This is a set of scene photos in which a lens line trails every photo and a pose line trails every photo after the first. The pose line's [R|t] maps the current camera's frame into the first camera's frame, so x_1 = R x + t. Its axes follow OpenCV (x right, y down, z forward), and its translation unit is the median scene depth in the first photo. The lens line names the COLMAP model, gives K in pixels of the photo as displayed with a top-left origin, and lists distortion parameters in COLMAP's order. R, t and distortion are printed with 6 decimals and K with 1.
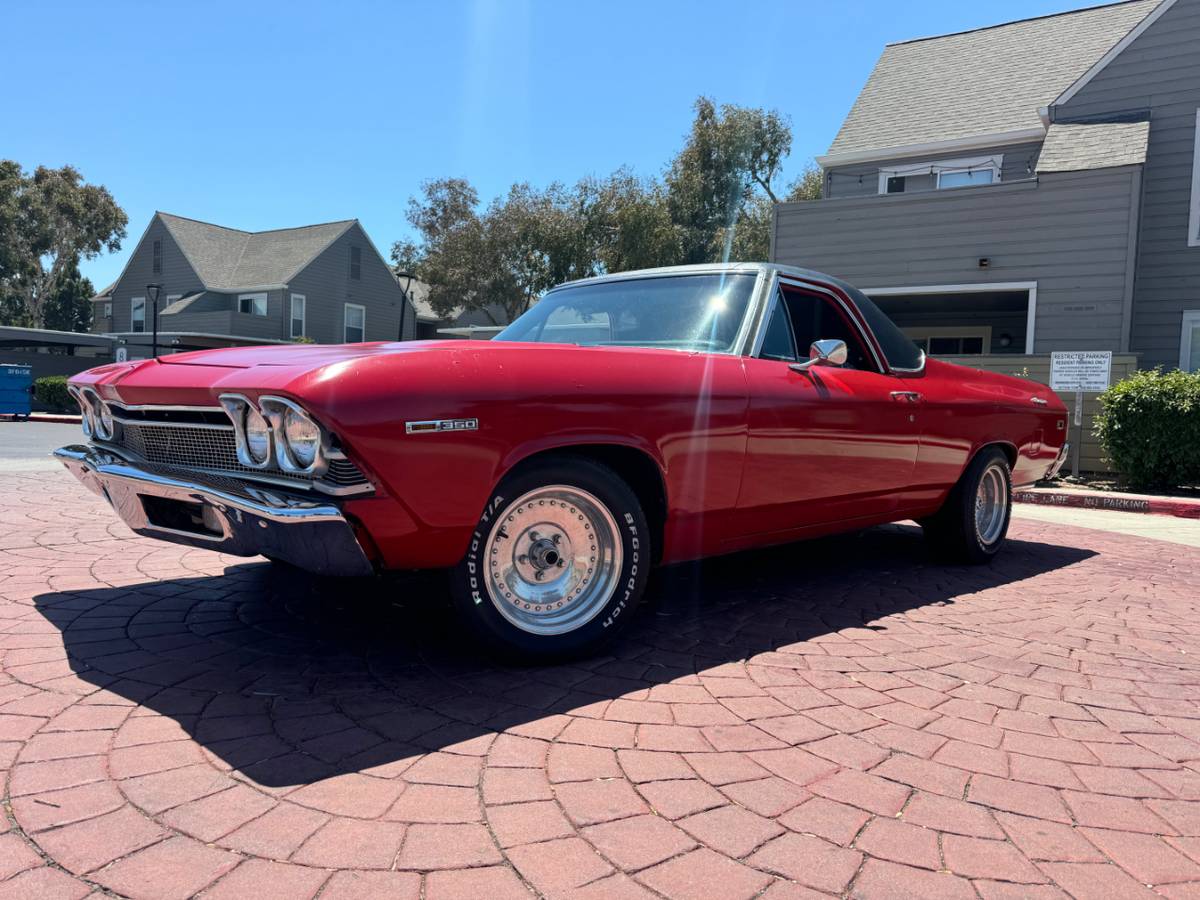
lens RADIAL K [[842.3, 0, 609.9], [0, 842.3, 462.8], [0, 0, 1]] dist [0.035423, -0.044702]
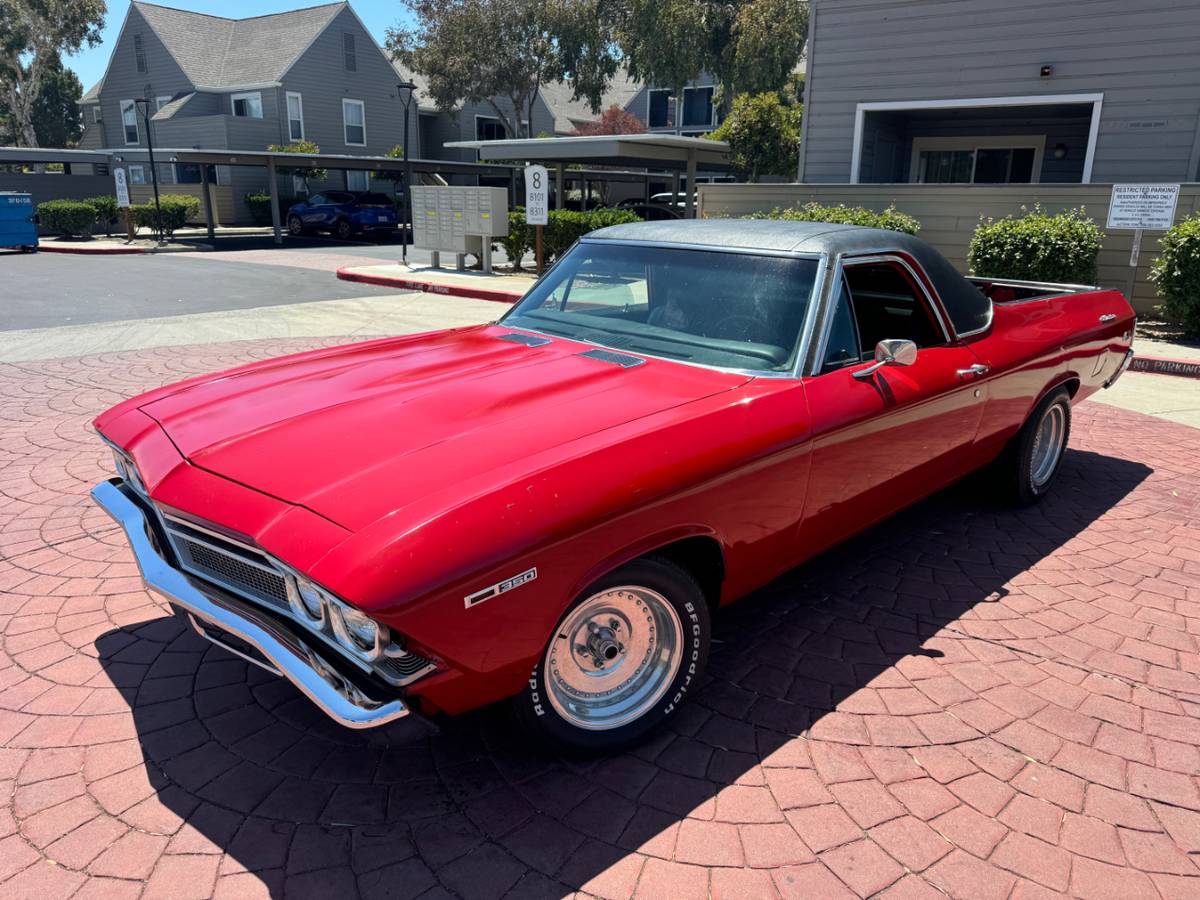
lens RADIAL K [[846.3, 0, 600.0], [0, 846.3, 450.0], [0, 0, 1]] dist [0.005533, -0.008835]
pose [[0.999230, -0.018616, -0.034536, -0.036731], [0.026075, 0.972829, 0.230053, -0.284999], [0.029315, -0.230776, 0.972565, 0.084465]]
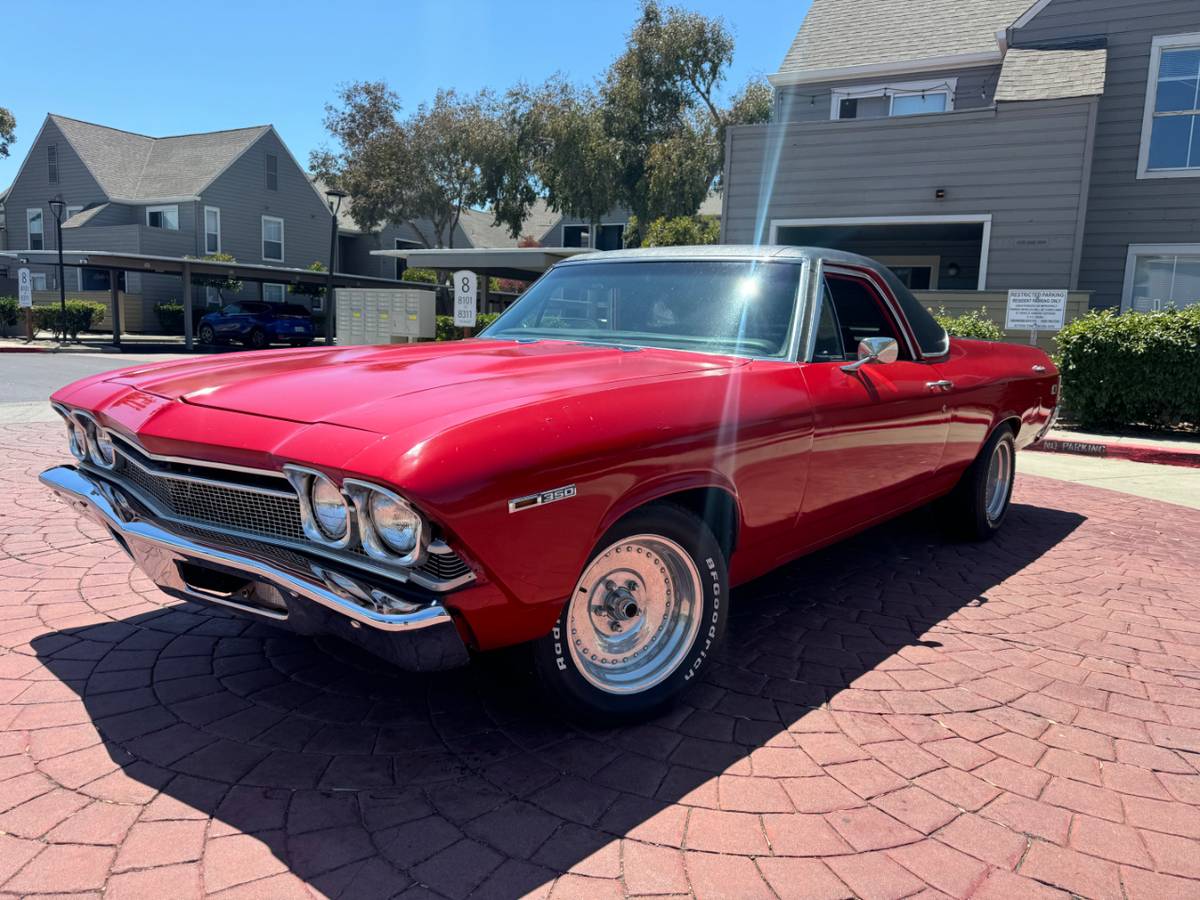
lens RADIAL K [[845.9, 0, 600.0], [0, 845.9, 455.2], [0, 0, 1]] dist [0.013963, -0.018494]
pose [[0.997207, -0.013224, 0.073513, -0.141559], [0.006341, 0.995637, 0.093090, -0.120215], [-0.074424, -0.092364, 0.992940, 0.079629]]
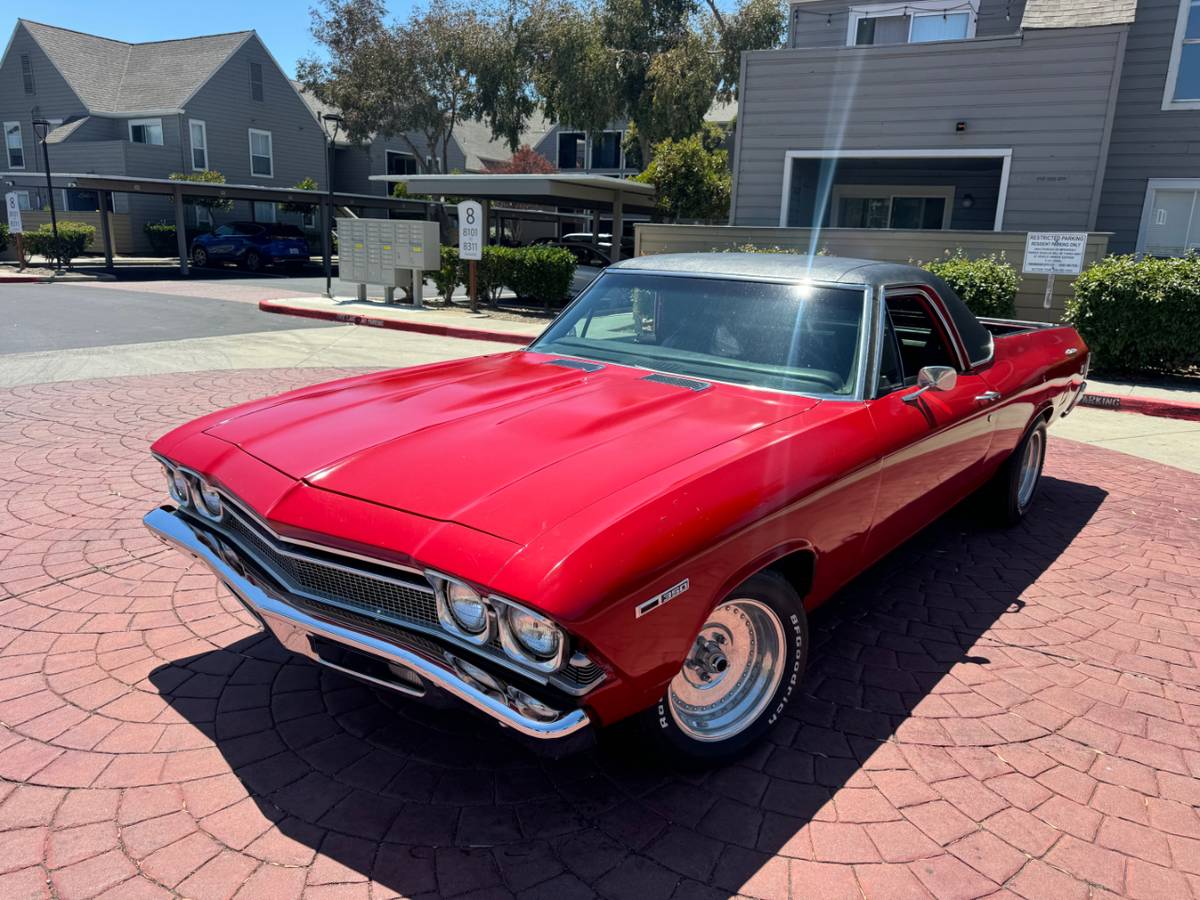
lens RADIAL K [[848.3, 0, 601.1], [0, 848.3, 458.8], [0, 0, 1]] dist [-0.000063, -0.002681]
pose [[0.996542, -0.026395, 0.078784, -0.238224], [0.010221, 0.979940, 0.199031, -0.274947], [-0.082457, -0.197537, 0.976821, 0.063396]]
